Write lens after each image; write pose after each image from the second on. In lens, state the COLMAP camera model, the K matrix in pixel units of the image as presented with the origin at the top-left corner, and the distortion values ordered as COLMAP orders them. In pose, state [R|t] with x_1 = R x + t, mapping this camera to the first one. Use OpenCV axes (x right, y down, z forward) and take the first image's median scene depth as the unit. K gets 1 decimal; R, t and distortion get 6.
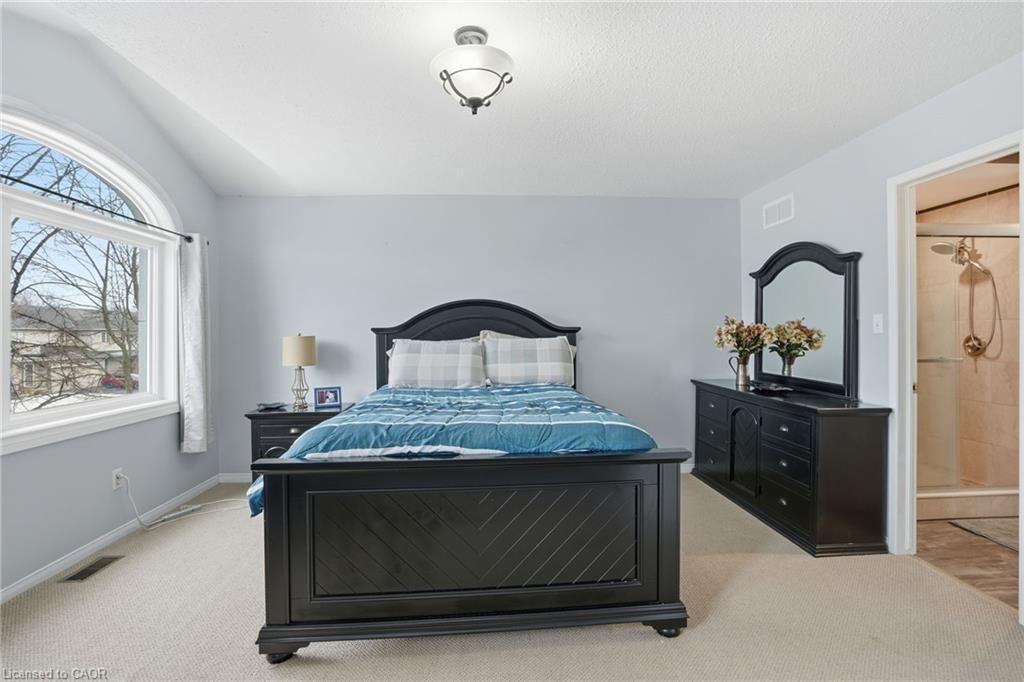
lens RADIAL K [[481.8, 0, 512.0], [0, 481.8, 341.0], [0, 0, 1]] dist [-0.059705, 0.023733]
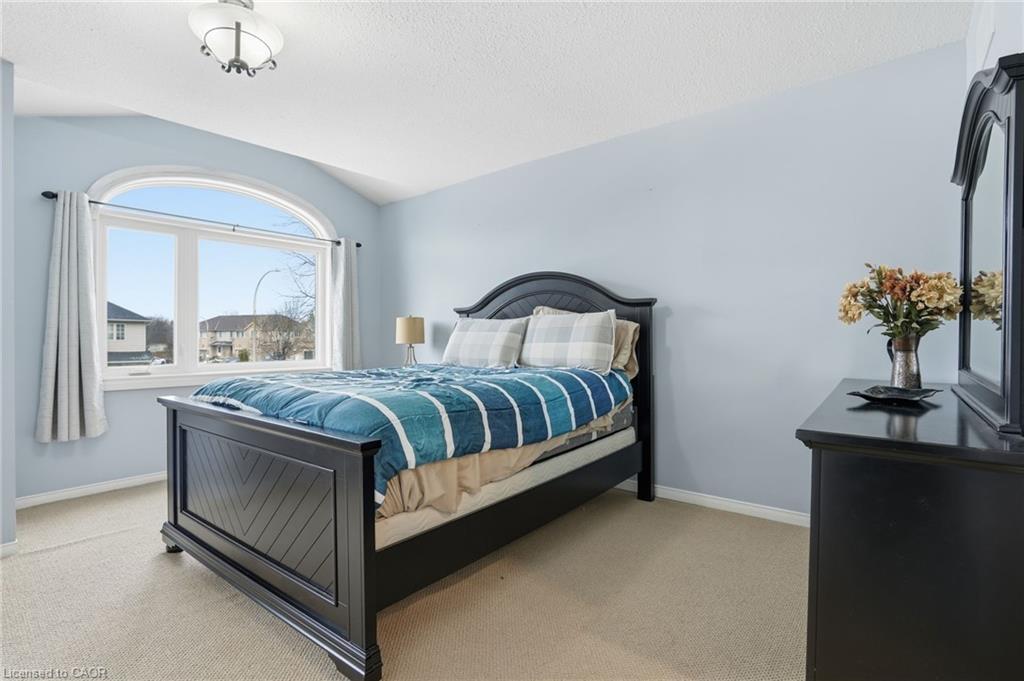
lens RADIAL K [[481.8, 0, 512.0], [0, 481.8, 340.5], [0, 0, 1]] dist [-0.059705, 0.023733]
pose [[0.736372, 0.010180, -0.676501, 0.529757], [-0.012070, 0.999925, 0.001908, 0.041406], [0.676470, 0.006760, 0.736440, 0.336584]]
